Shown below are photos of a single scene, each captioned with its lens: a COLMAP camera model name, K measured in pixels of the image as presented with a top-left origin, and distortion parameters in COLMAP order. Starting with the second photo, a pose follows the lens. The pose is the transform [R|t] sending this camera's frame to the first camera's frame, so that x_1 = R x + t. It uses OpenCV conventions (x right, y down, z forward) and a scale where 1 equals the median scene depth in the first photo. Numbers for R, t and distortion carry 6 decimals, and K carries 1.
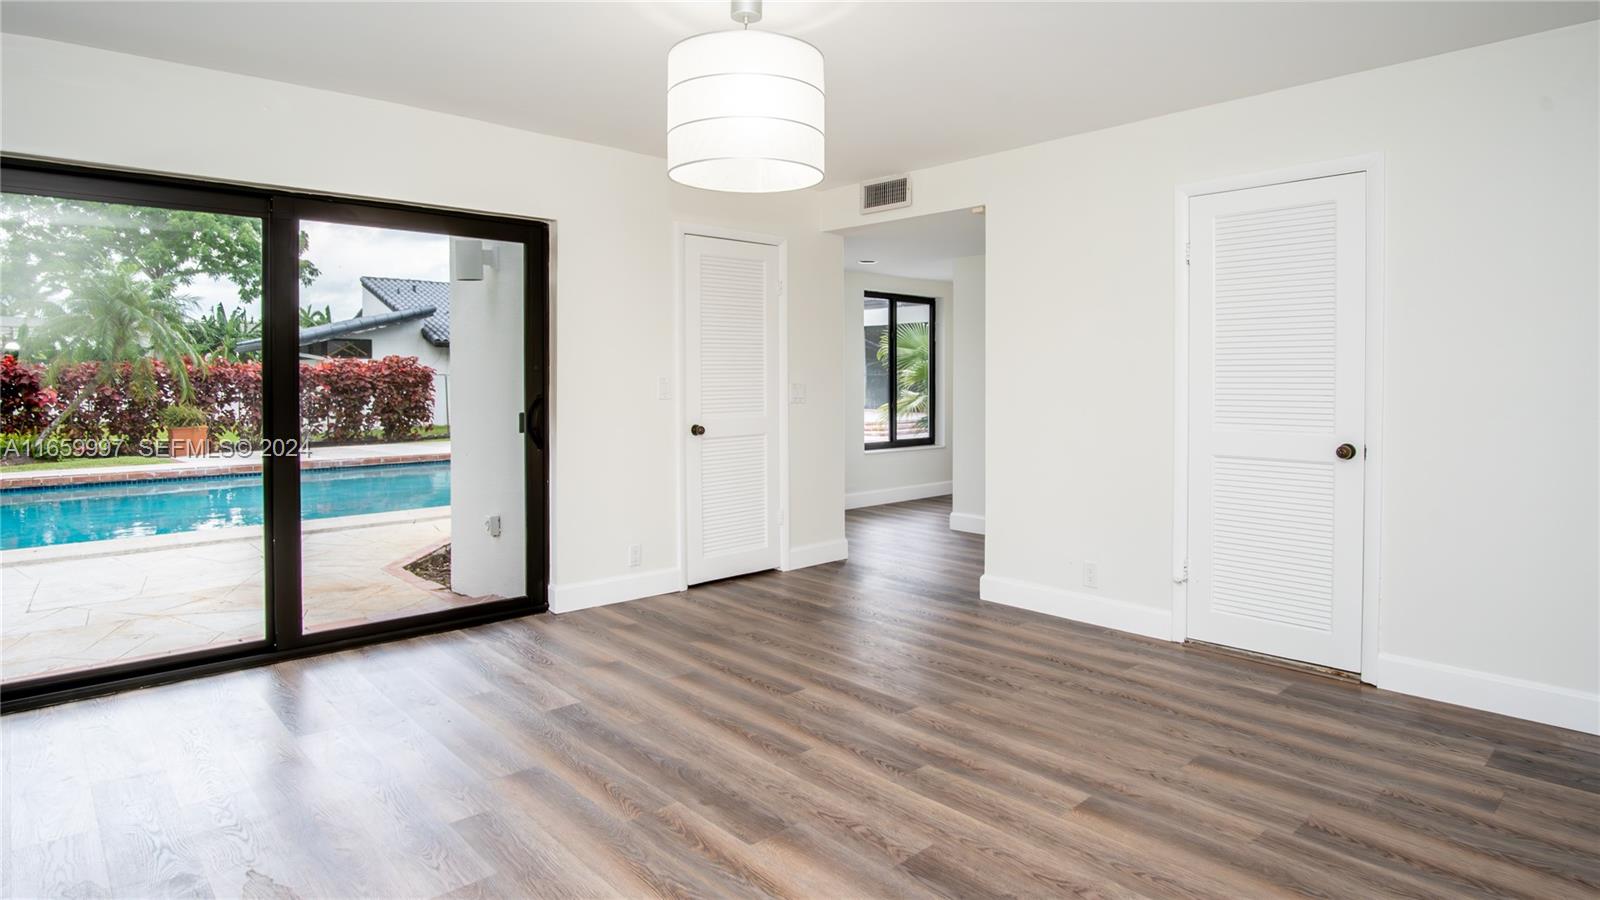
lens RADIAL K [[880.8, 0, 813.0], [0, 880.8, 443.4], [0, 0, 1]] dist [-0.013904, -0.000220]
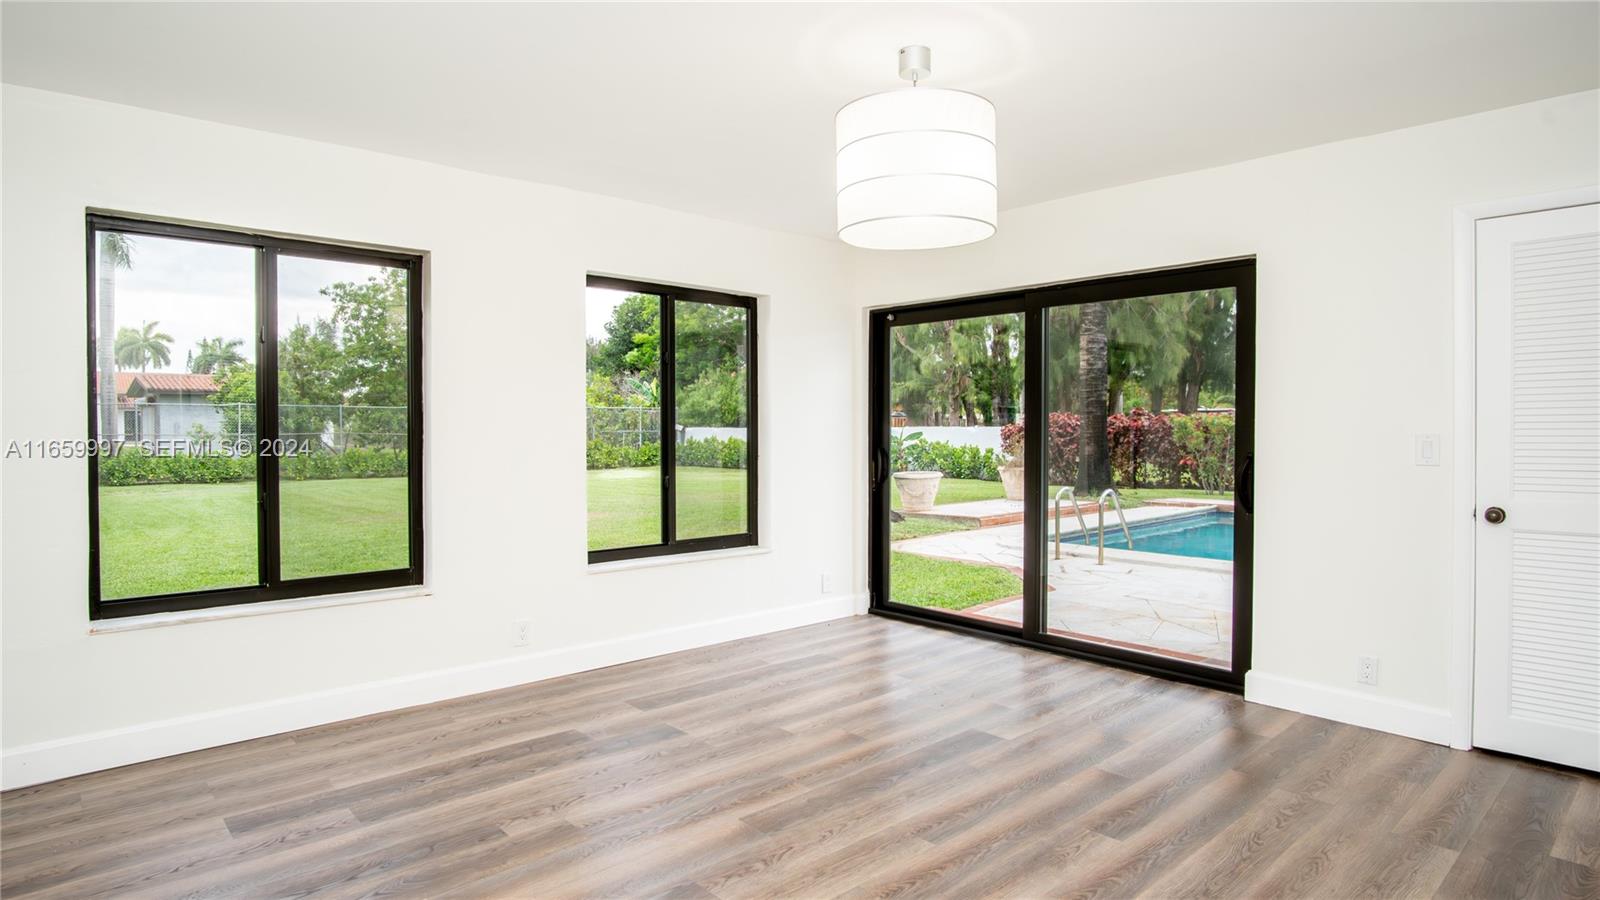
lens RADIAL K [[880.8, 0, 813.0], [0, 880.8, 443.4], [0, 0, 1]] dist [-0.013904, -0.000220]
pose [[-0.020560, 0.017487, -0.999636, 0.721887], [-0.072168, 0.997213, 0.018929, -0.059439], [0.997181, 0.072531, -0.019241, 0.690413]]
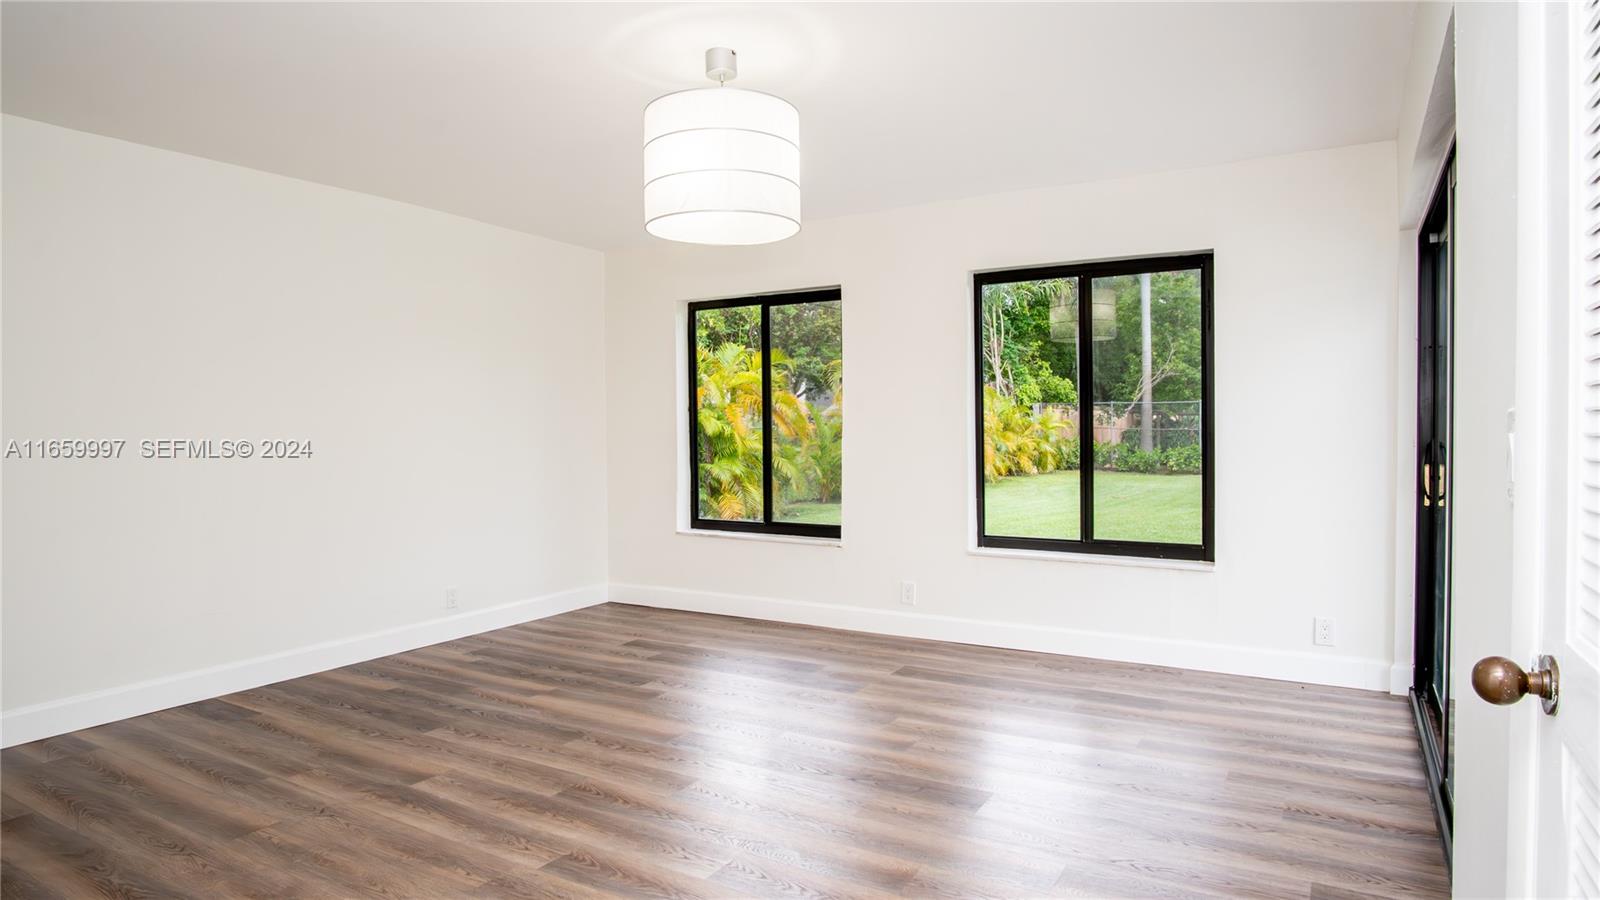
lens RADIAL K [[880.8, 0, 813.0], [0, 880.8, 443.4], [0, 0, 1]] dist [-0.013904, -0.000220]
pose [[-0.958613, 0.006710, -0.284632, 0.095726], [-0.018051, 0.996279, 0.084278, -0.105454], [0.284138, 0.085928, -0.954925, 1.559808]]
